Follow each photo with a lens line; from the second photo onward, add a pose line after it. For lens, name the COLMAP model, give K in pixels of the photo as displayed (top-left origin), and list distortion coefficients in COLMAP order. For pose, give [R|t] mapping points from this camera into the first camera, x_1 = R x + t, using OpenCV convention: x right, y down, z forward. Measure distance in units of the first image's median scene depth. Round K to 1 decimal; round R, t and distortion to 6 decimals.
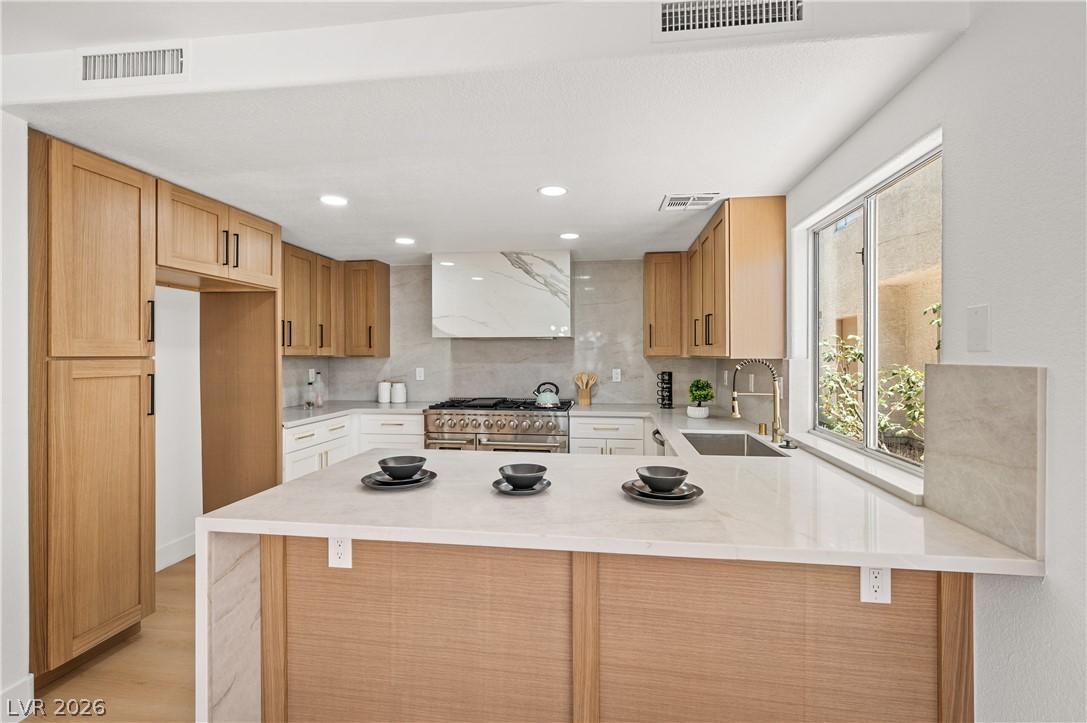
lens RADIAL K [[485.2, 0, 547.5], [0, 485.2, 356.3], [0, 0, 1]] dist [-0.000823, -0.000293]
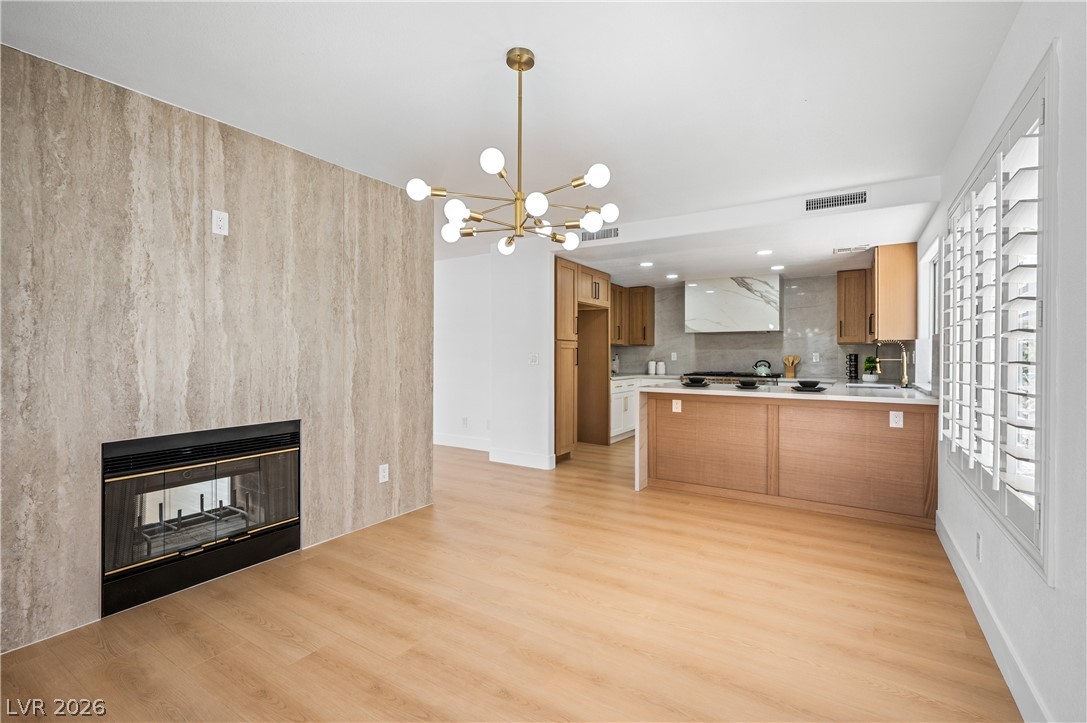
lens RADIAL K [[485.2, 0, 547.5], [0, 485.2, 356.3], [0, 0, 1]] dist [-0.000823, -0.000293]
pose [[0.909352, 0.003623, -0.416013, 0.019553], [-0.004522, 0.999989, -0.001176, 0.045376], [0.416004, 0.002951, 0.909358, -0.679131]]
